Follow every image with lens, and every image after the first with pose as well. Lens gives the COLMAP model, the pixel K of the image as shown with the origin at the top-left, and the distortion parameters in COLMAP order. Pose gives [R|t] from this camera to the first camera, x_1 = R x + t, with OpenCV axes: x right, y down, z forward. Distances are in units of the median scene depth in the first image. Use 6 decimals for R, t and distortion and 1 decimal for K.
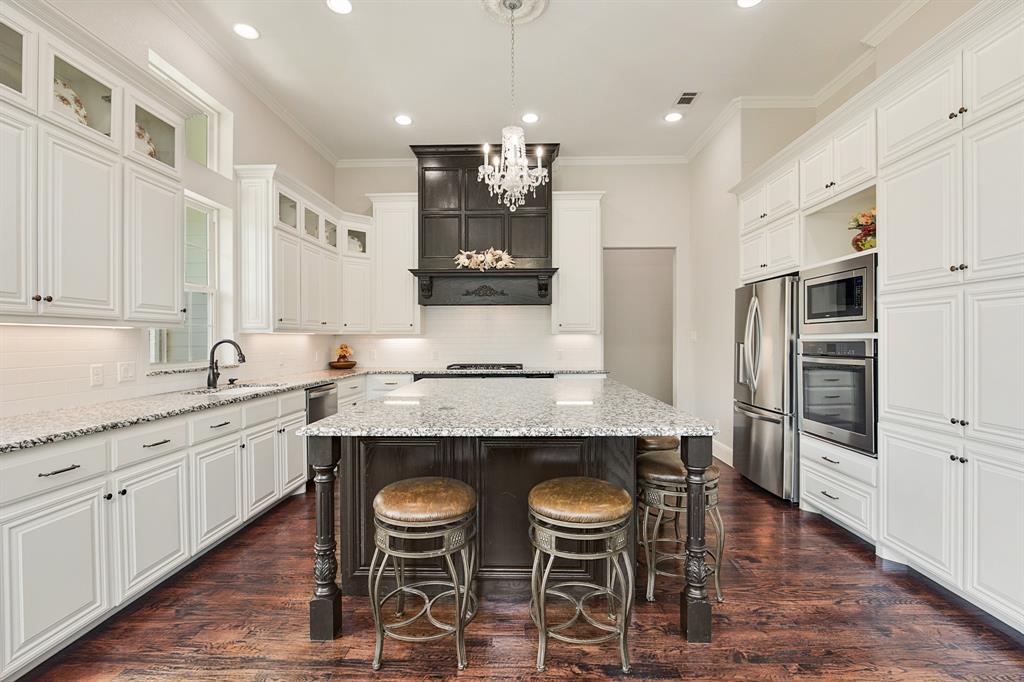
lens RADIAL K [[460.0, 0, 513.1], [0, 460.0, 340.8], [0, 0, 1]] dist [-0.019409, 0.000687]
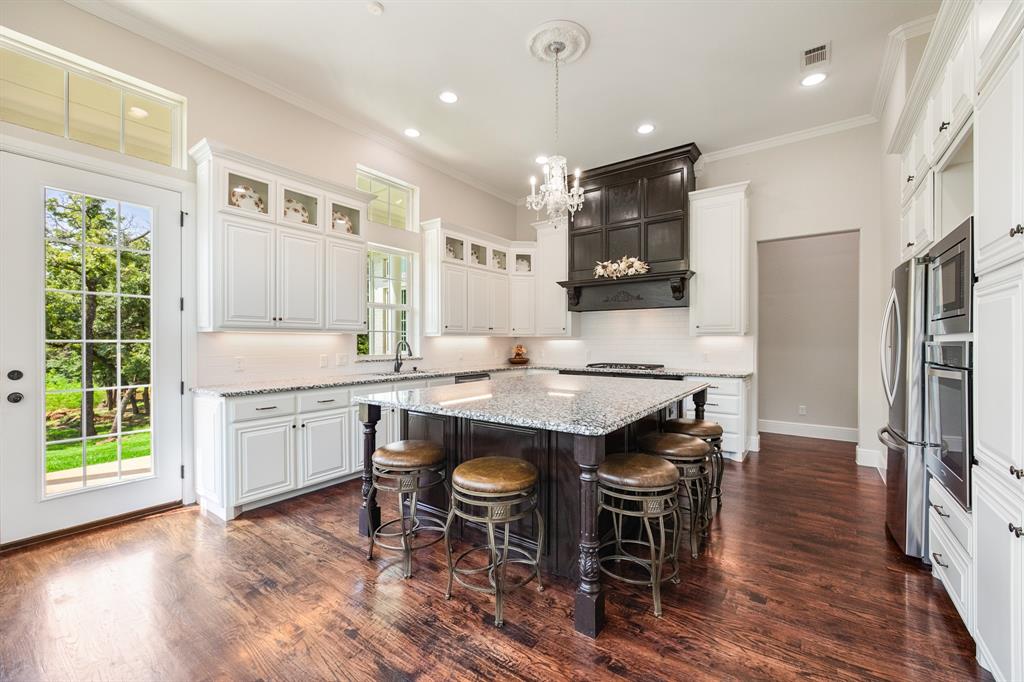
lens RADIAL K [[415.8, 0, 512.1], [0, 415.8, 342.9], [0, 0, 1]] dist [-0.012041, -0.000233]
pose [[0.820281, 0.005329, -0.571936, 0.301116], [-0.004271, 0.999986, 0.003193, -0.000940], [0.571945, -0.000177, 0.820292, 0.050021]]
